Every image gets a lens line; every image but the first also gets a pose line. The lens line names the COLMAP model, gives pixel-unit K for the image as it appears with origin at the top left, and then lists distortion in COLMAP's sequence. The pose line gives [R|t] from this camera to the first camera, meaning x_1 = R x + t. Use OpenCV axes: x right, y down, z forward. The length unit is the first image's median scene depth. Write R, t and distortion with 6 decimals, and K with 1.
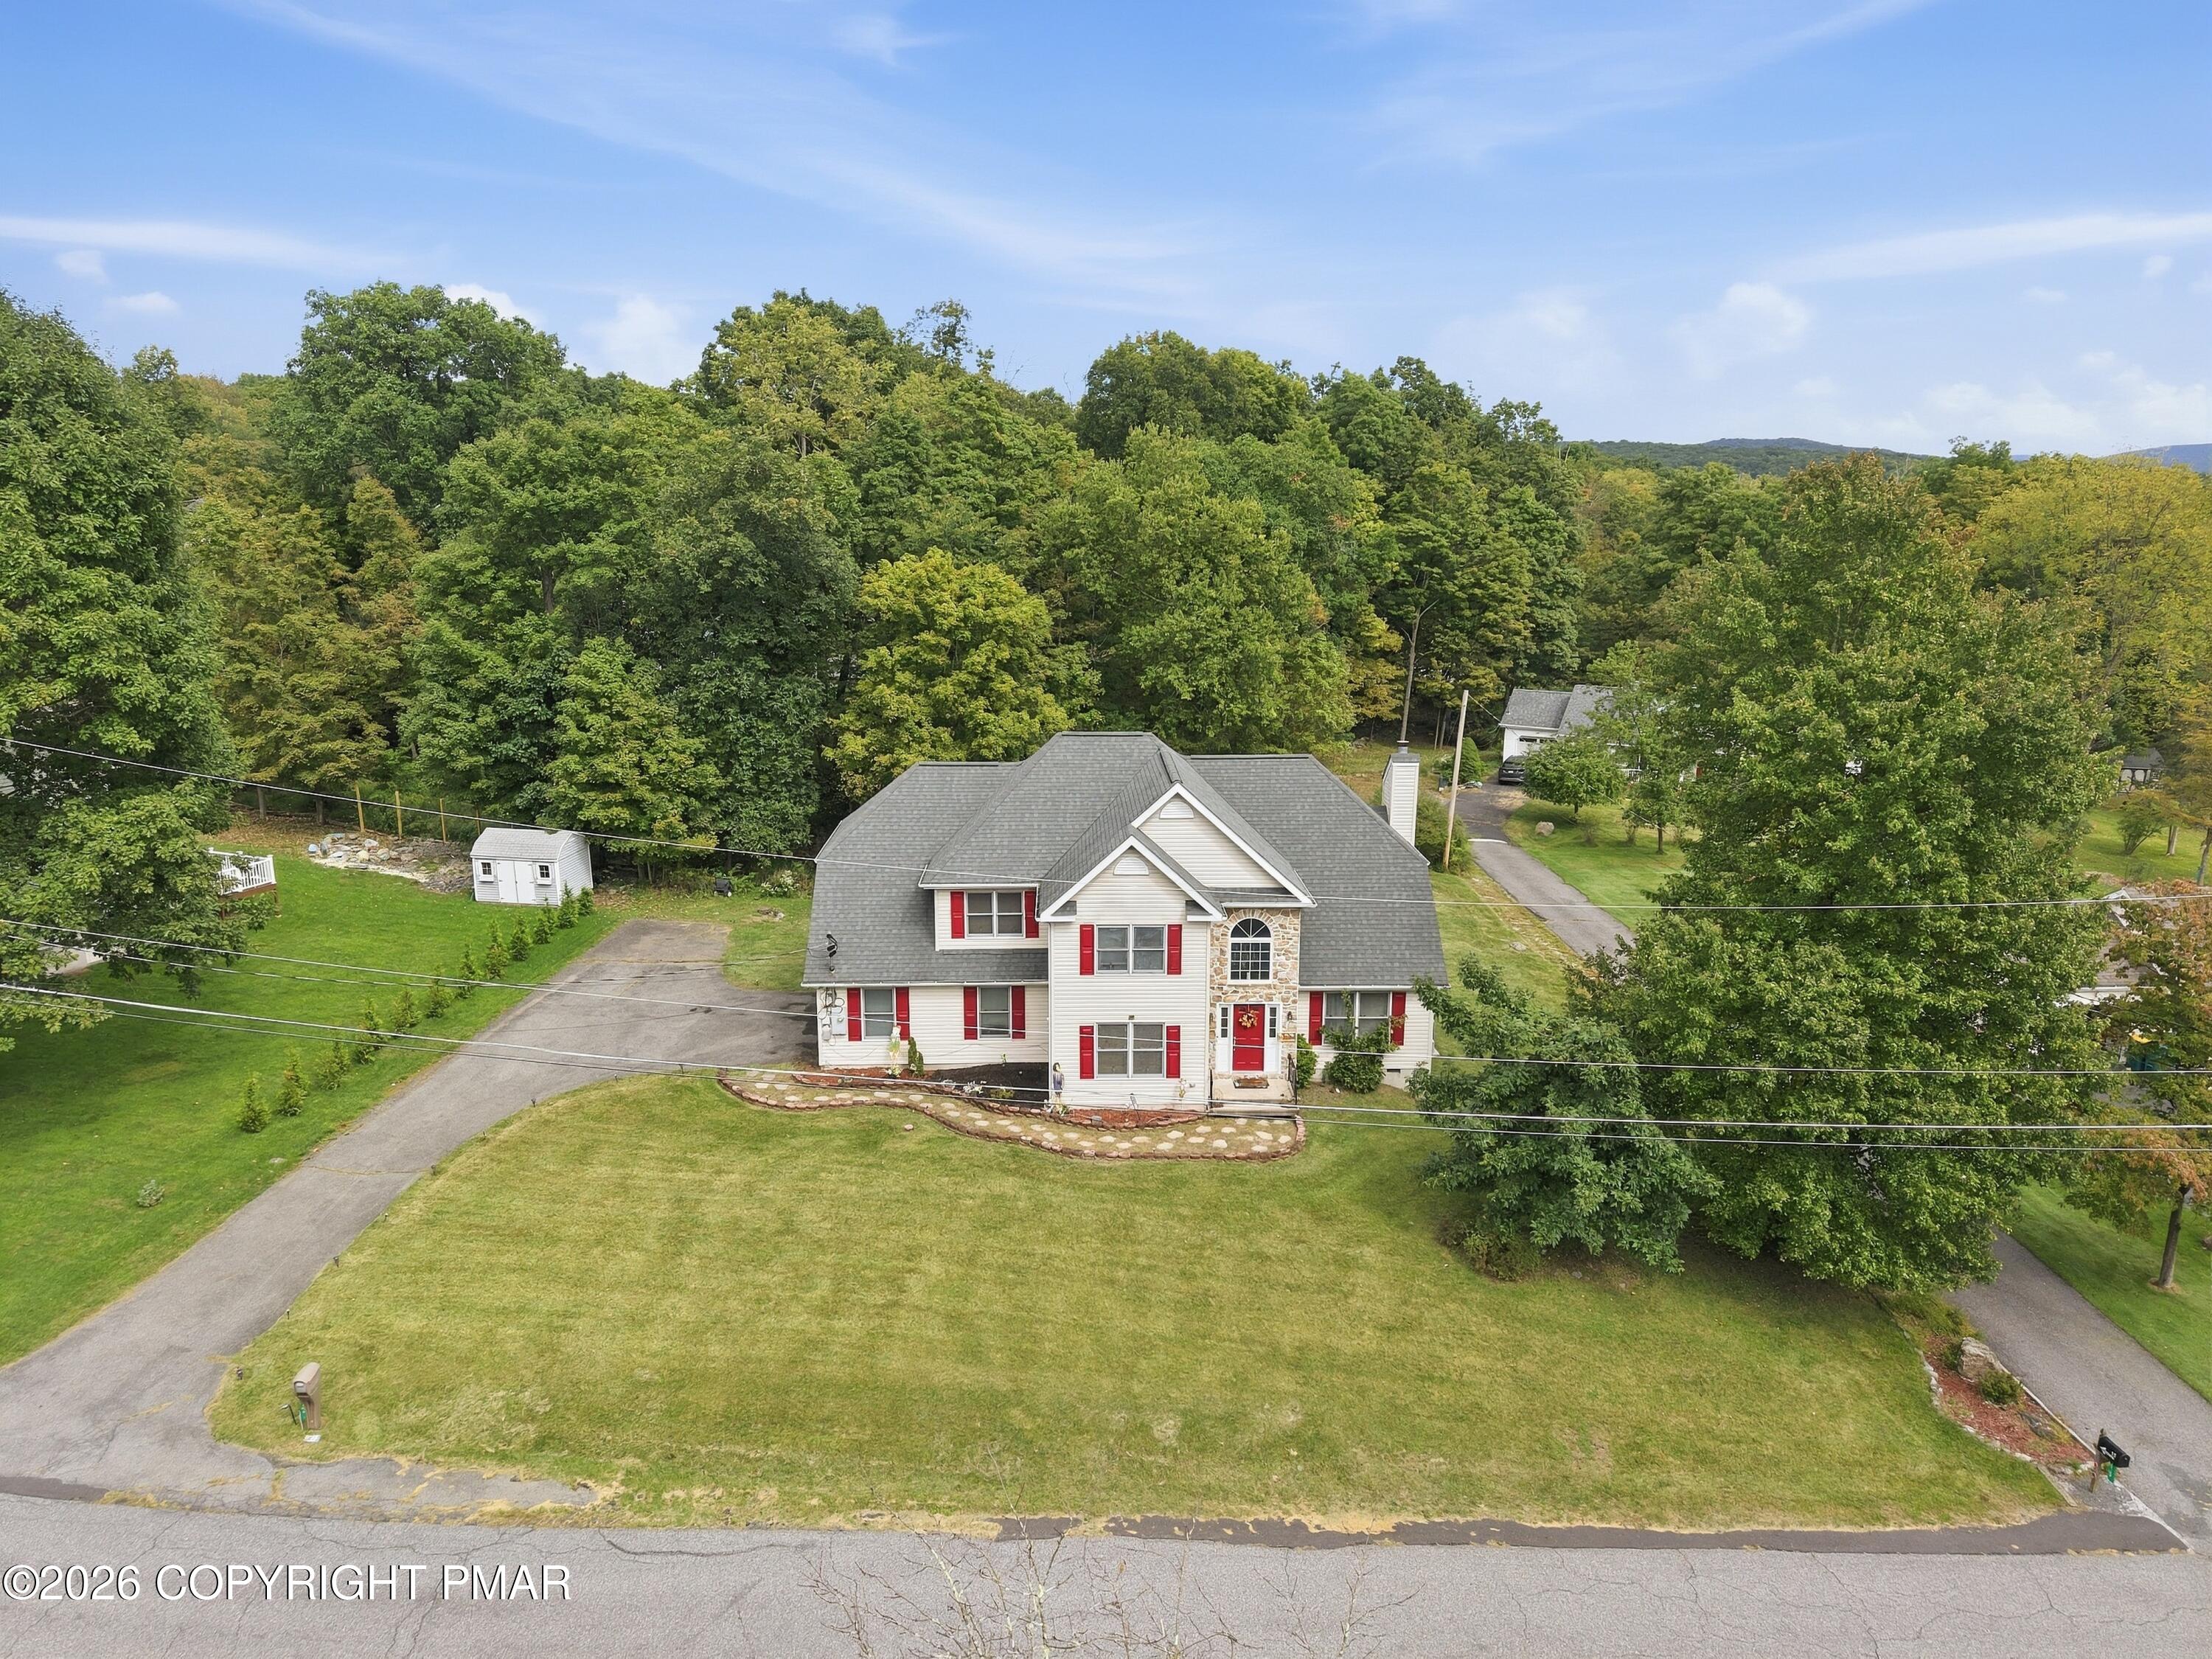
lens RADIAL K [[1472.5, 0, 1103.5], [0, 1472.5, 835.3], [0, 0, 1]] dist [0.045836, -0.050336]
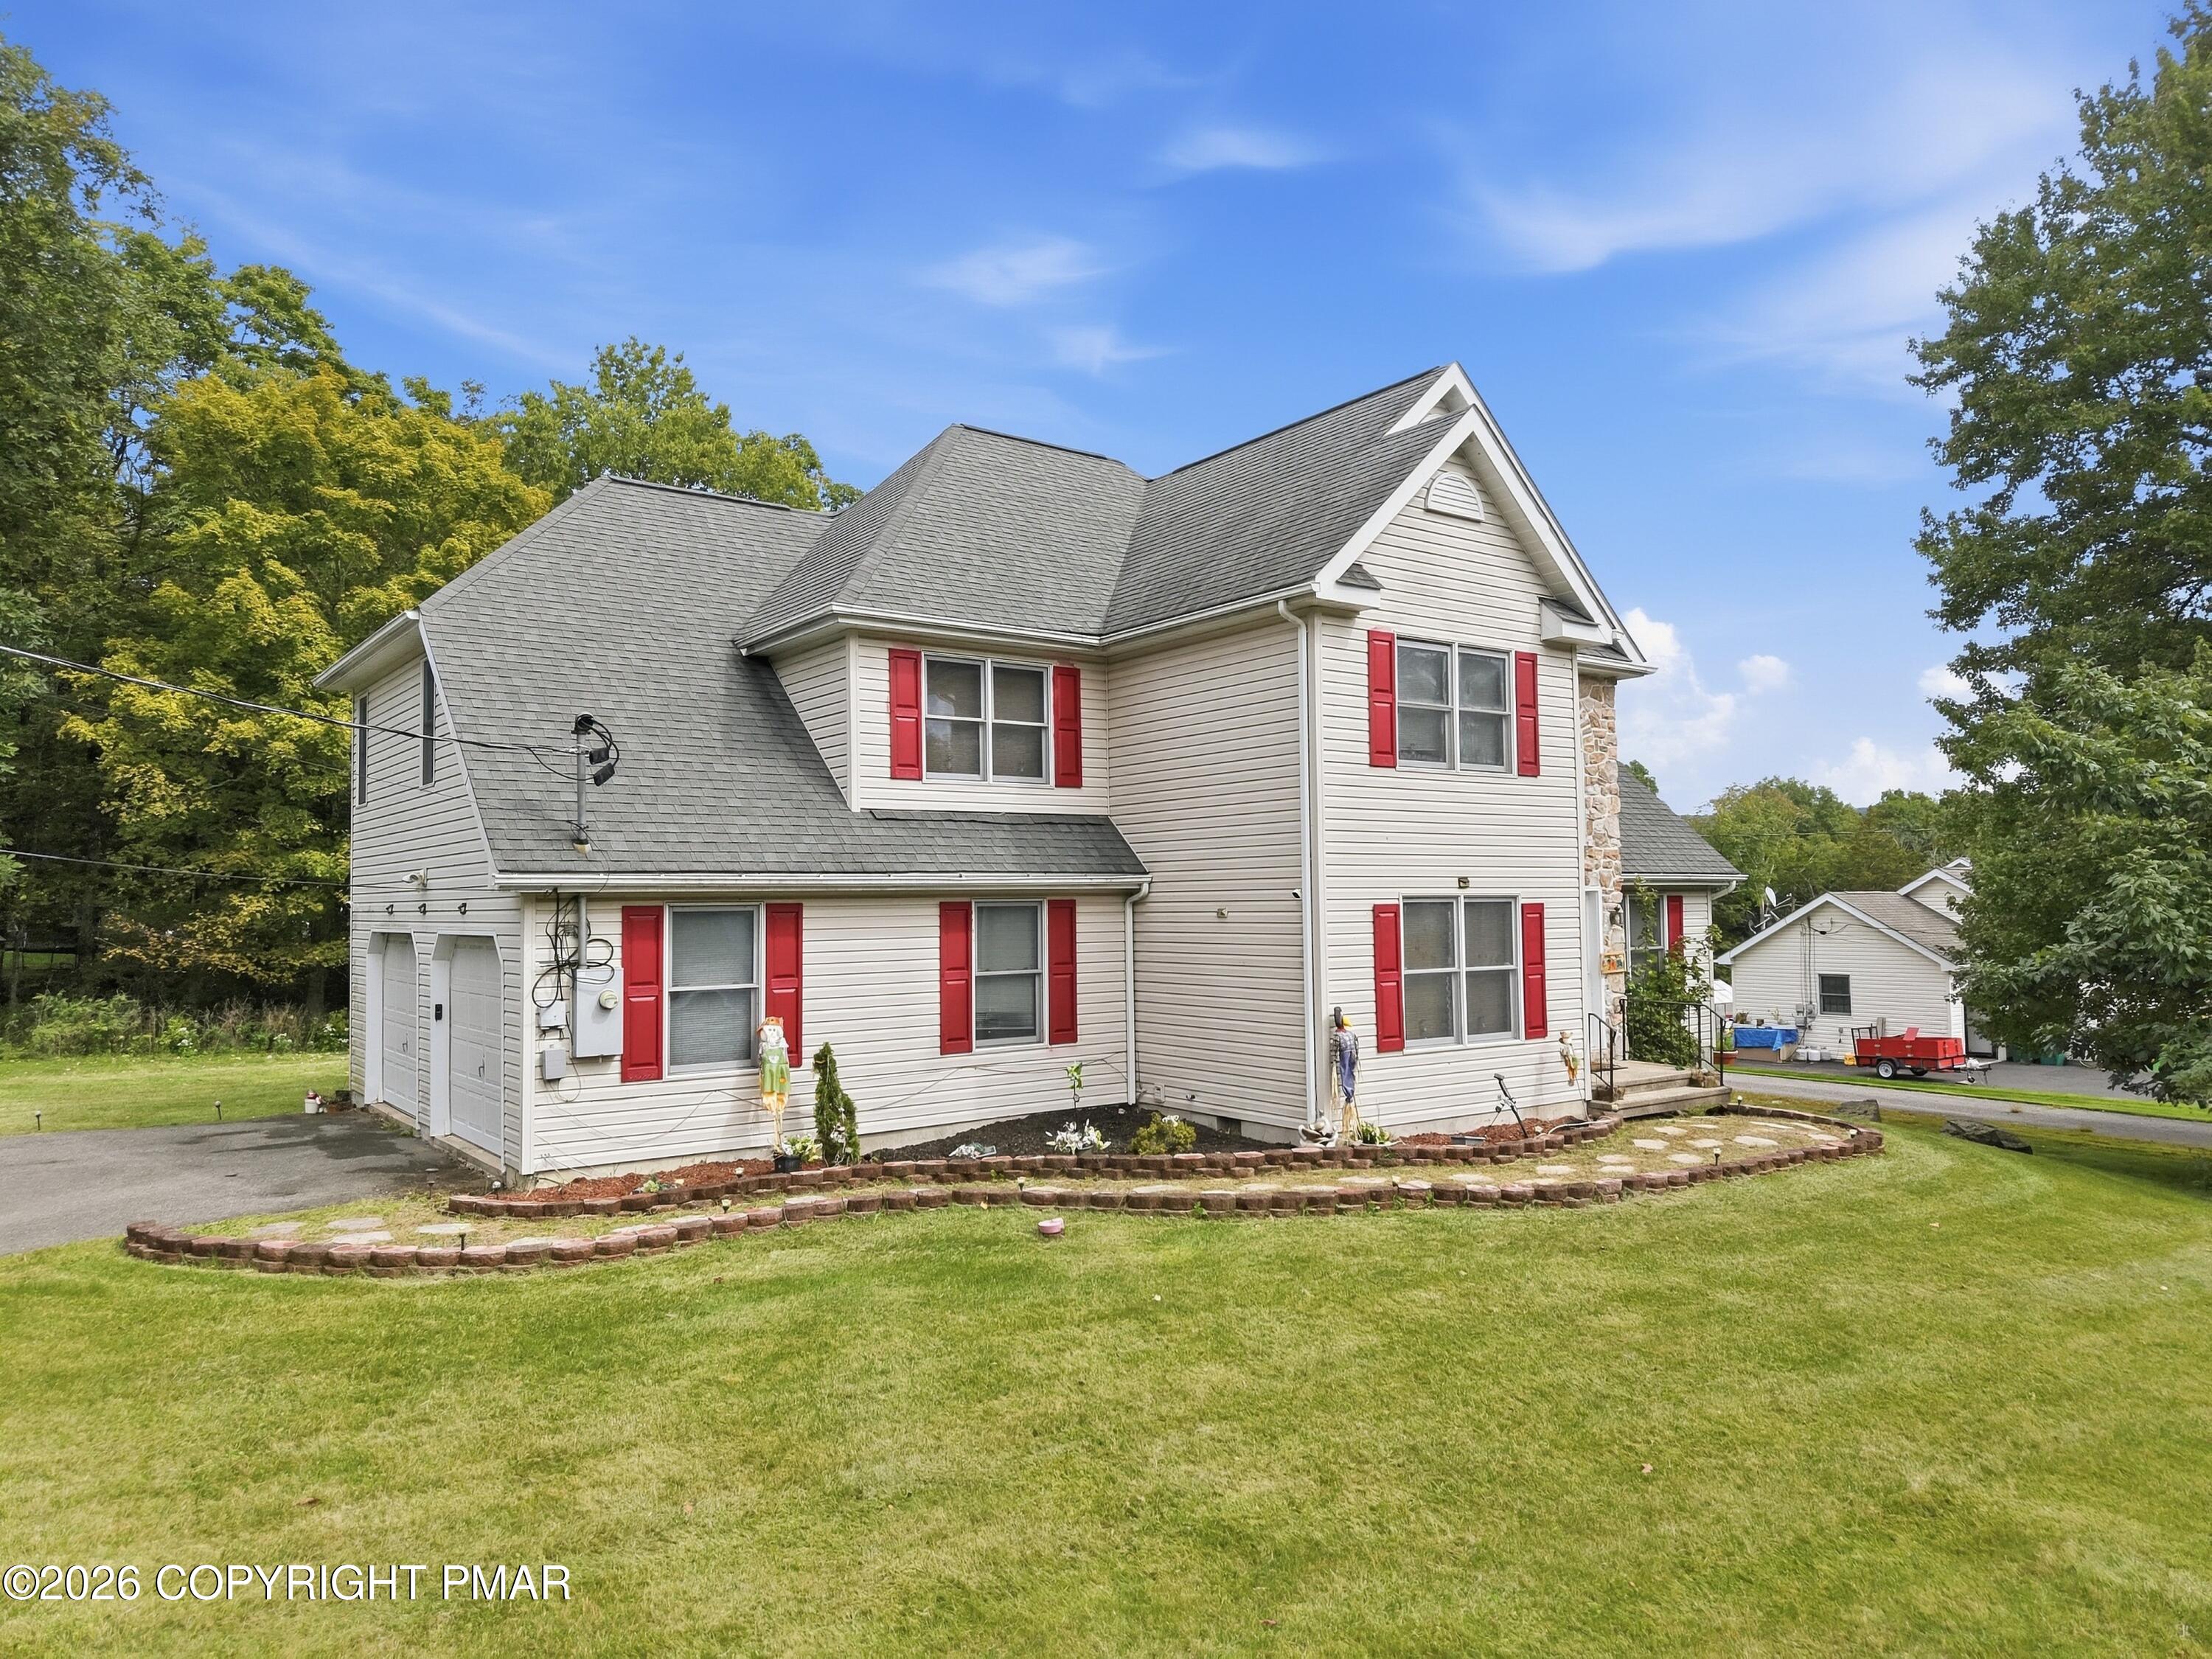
lens RADIAL K [[1472.5, 0, 1095.3], [0, 1472.5, 837.7], [0, 0, 1]] dist [0.045836, -0.050336]
pose [[0.821063, 0.015385, 0.570630, -0.287867], [0.140498, 0.963439, -0.228135, 0.186340], [-0.553277, 0.267485, 0.788883, 0.722212]]
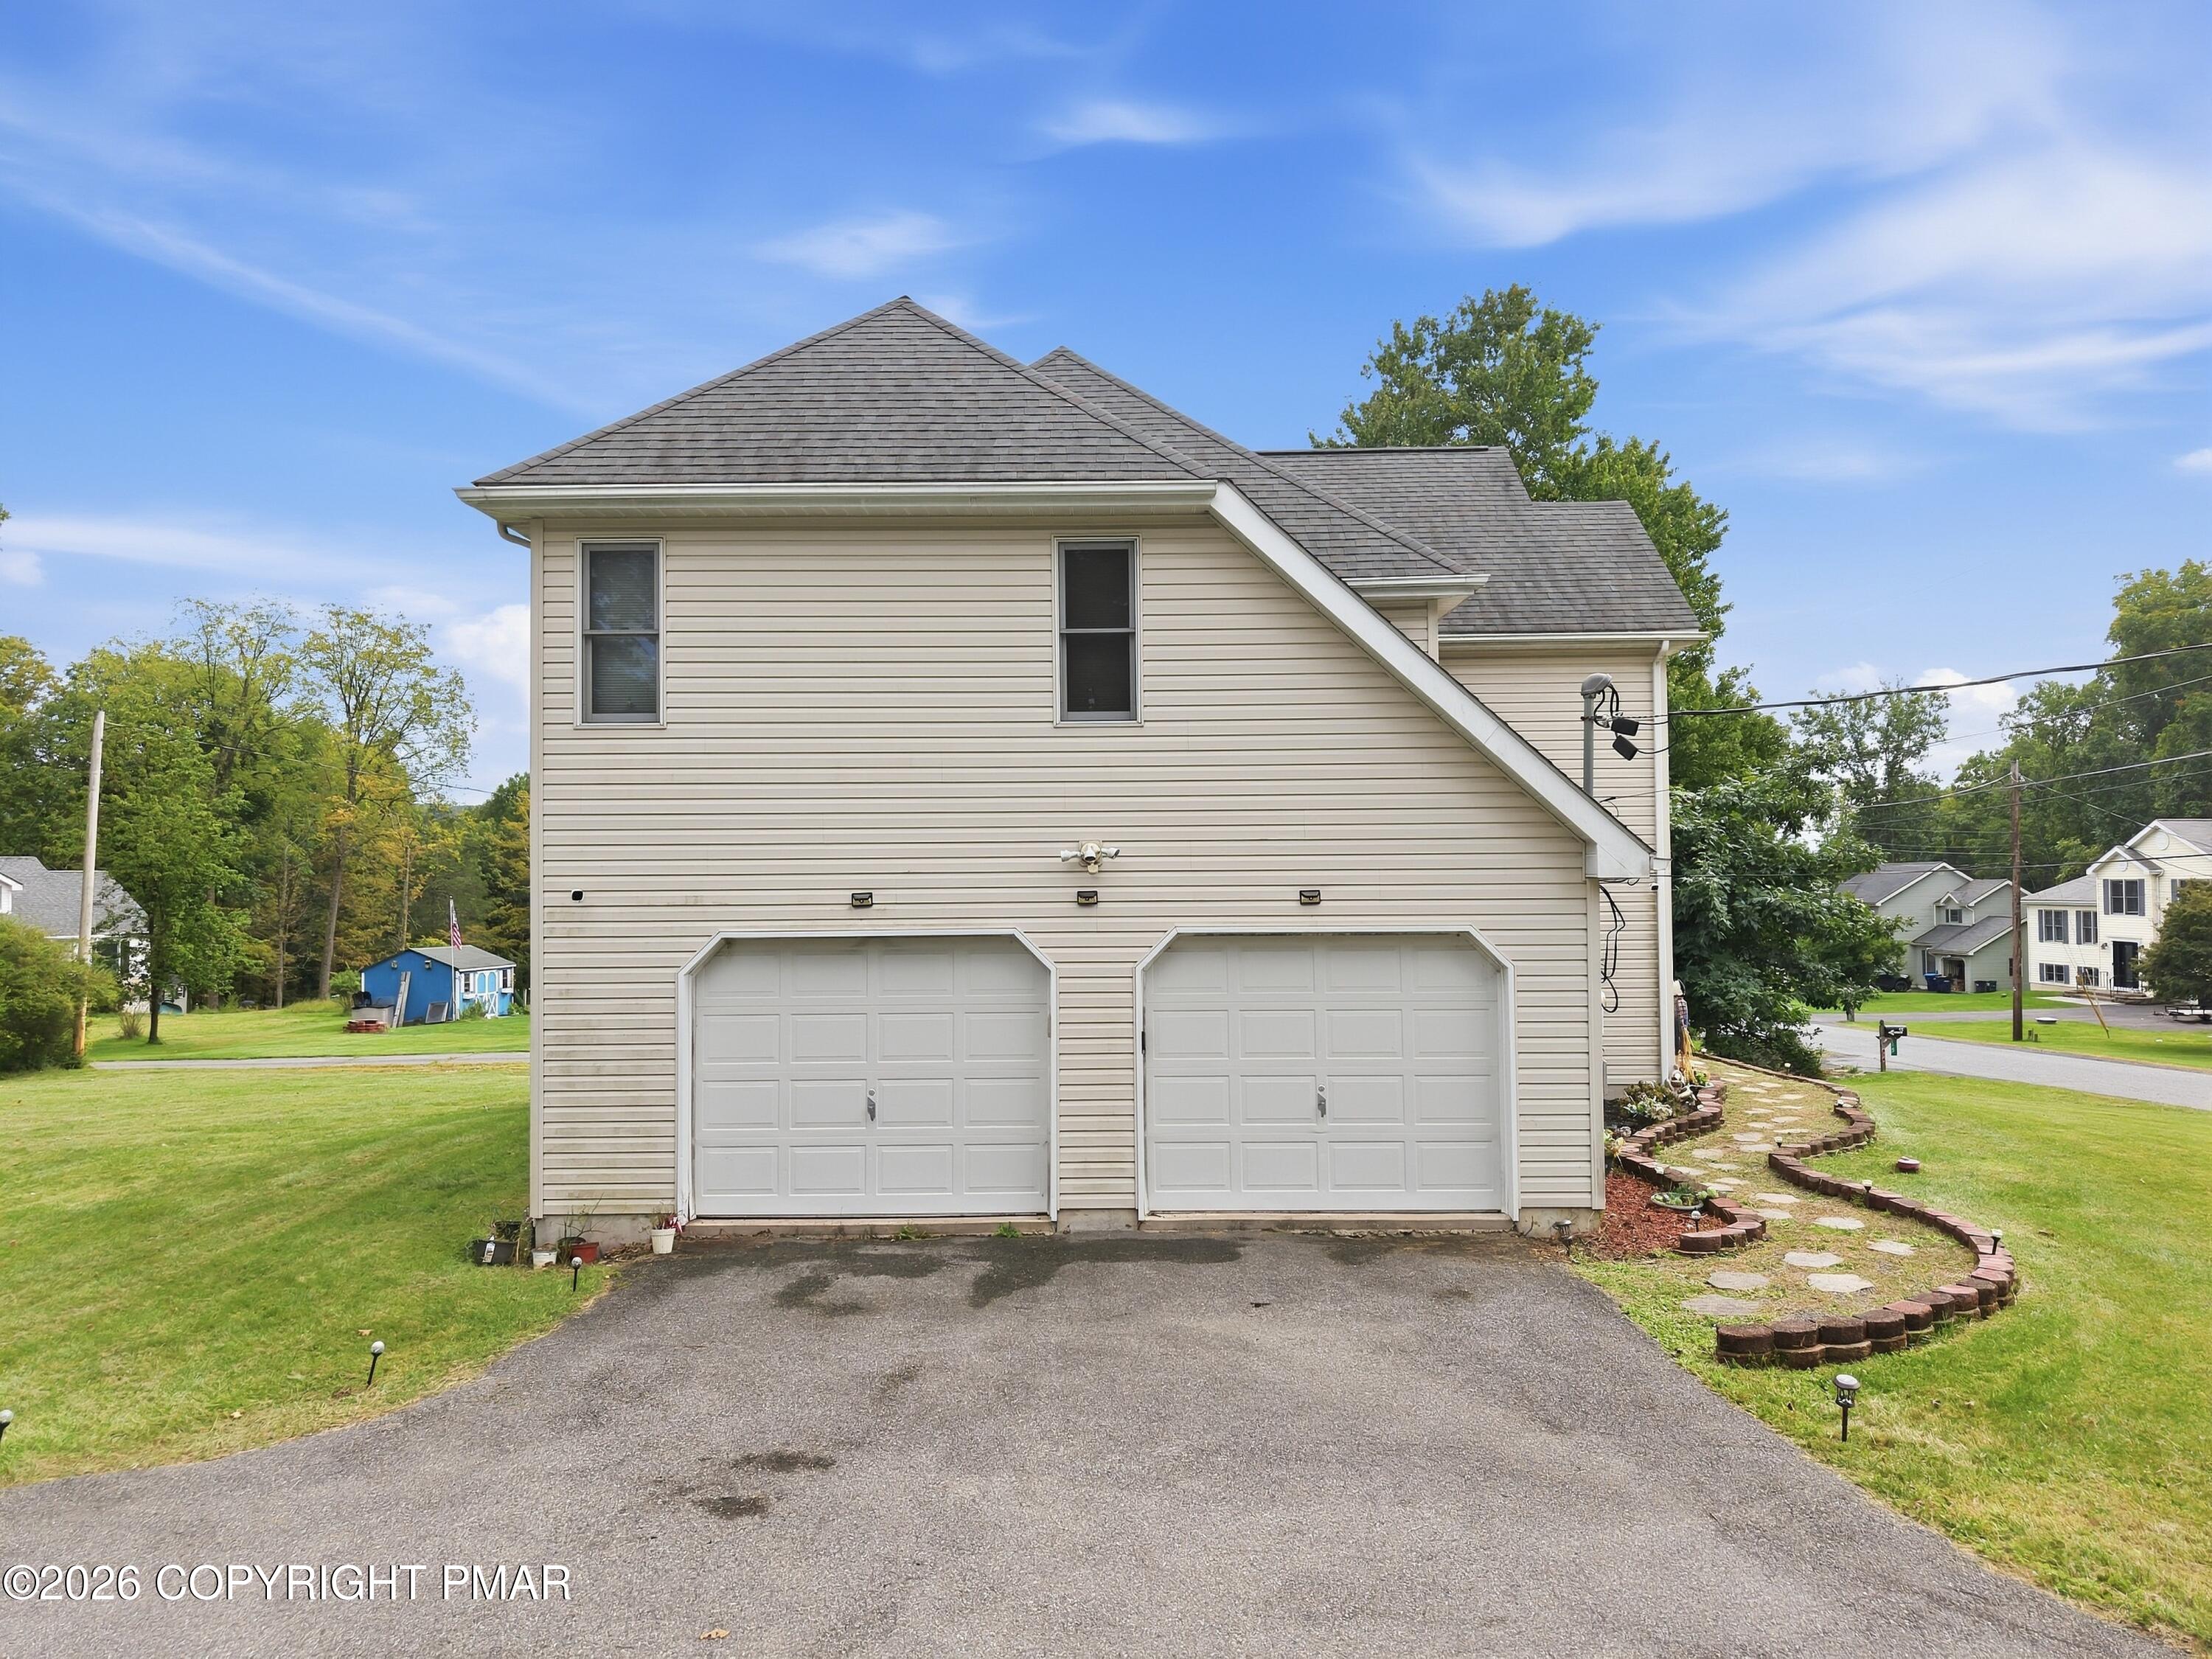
lens RADIAL K [[1472.5, 0, 1110.1], [0, 1472.5, 835.9], [0, 0, 1]] dist [0.045836, -0.050336]
pose [[0.030243, 0.032180, 0.999024, -0.485394], [0.233233, 0.971664, -0.038359, 0.087659], [-0.971950, 0.234166, 0.021881, 1.132250]]
